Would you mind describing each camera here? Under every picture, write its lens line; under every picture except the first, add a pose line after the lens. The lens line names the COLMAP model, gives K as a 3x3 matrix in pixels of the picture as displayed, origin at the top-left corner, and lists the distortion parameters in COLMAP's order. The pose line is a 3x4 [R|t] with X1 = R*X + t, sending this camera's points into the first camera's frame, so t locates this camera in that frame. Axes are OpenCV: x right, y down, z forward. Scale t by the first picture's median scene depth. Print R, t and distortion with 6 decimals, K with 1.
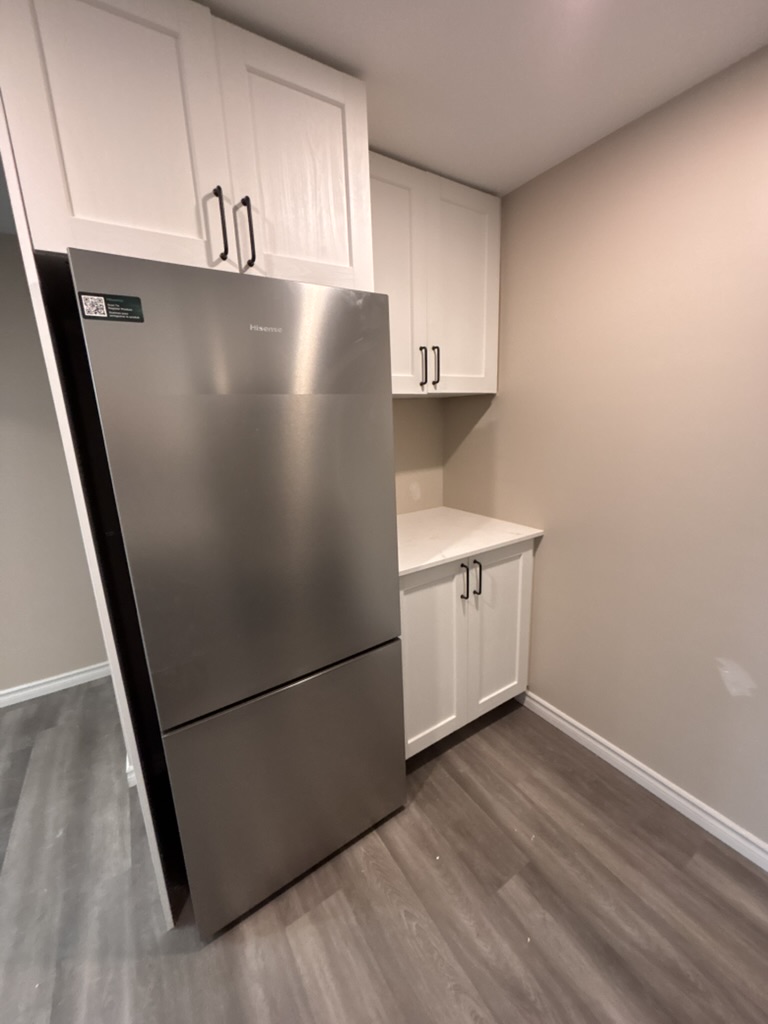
lens RADIAL K [[401.8, 0, 381.4], [0, 401.8, 510.4], [0, 0, 1]] dist [-0.012795, -0.000333]
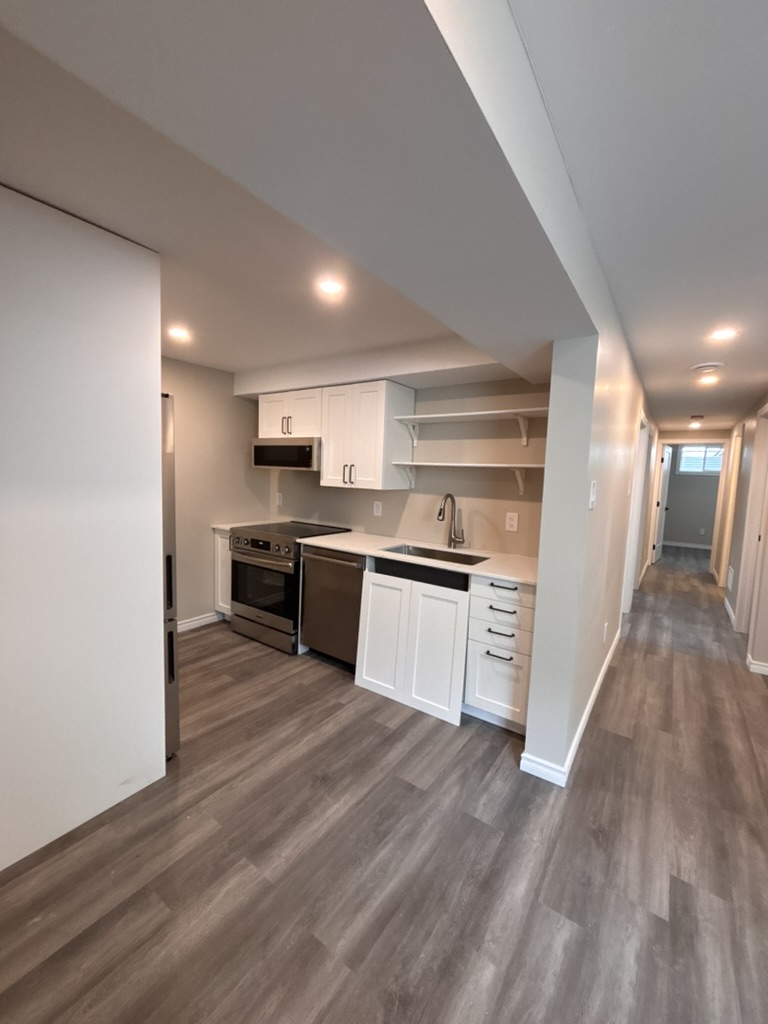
lens RADIAL K [[414.6, 0, 384.0], [0, 414.6, 512.0], [0, 0, 1]] dist [0.001511, -0.000019]
pose [[-0.372899, -0.059826, 0.925941, -2.503718], [0.187481, 0.972478, 0.138335, -0.026078], [-0.908734, 0.225181, -0.351420, 0.589358]]
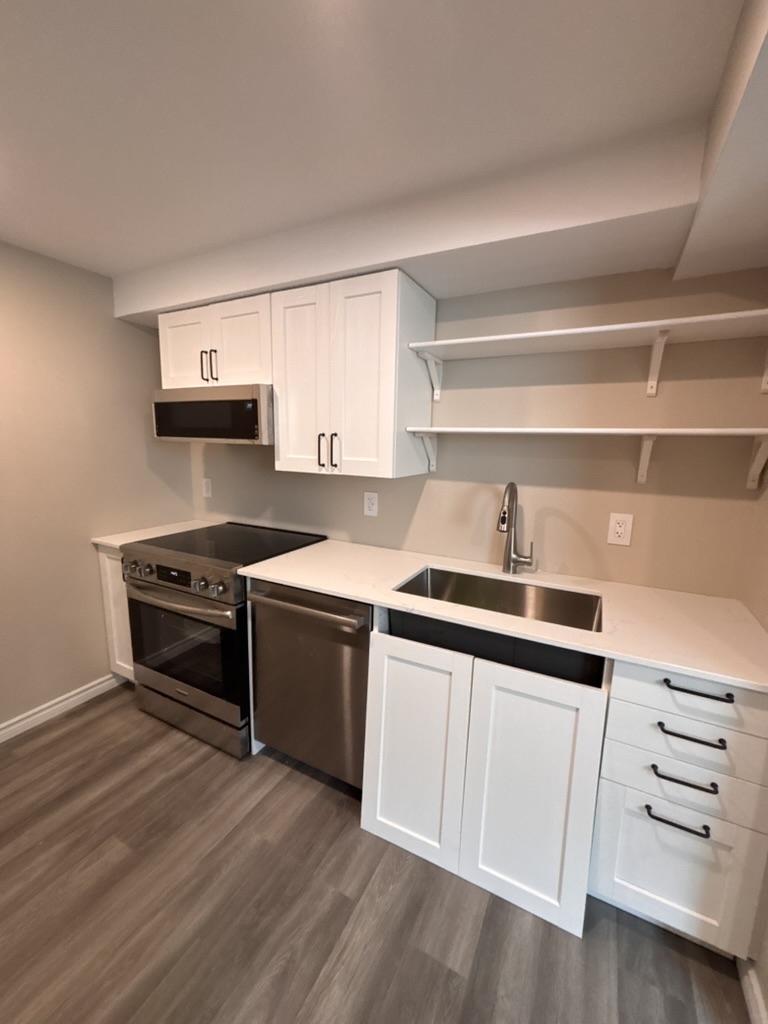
lens RADIAL K [[401.8, 0, 381.4], [0, 401.8, 510.4], [0, 0, 1]] dist [-0.012795, -0.000333]
pose [[-0.496418, -0.117461, 0.860100, -1.183656], [0.194607, 0.950527, 0.242130, -0.044174], [-0.845989, 0.287579, -0.449000, 0.328469]]
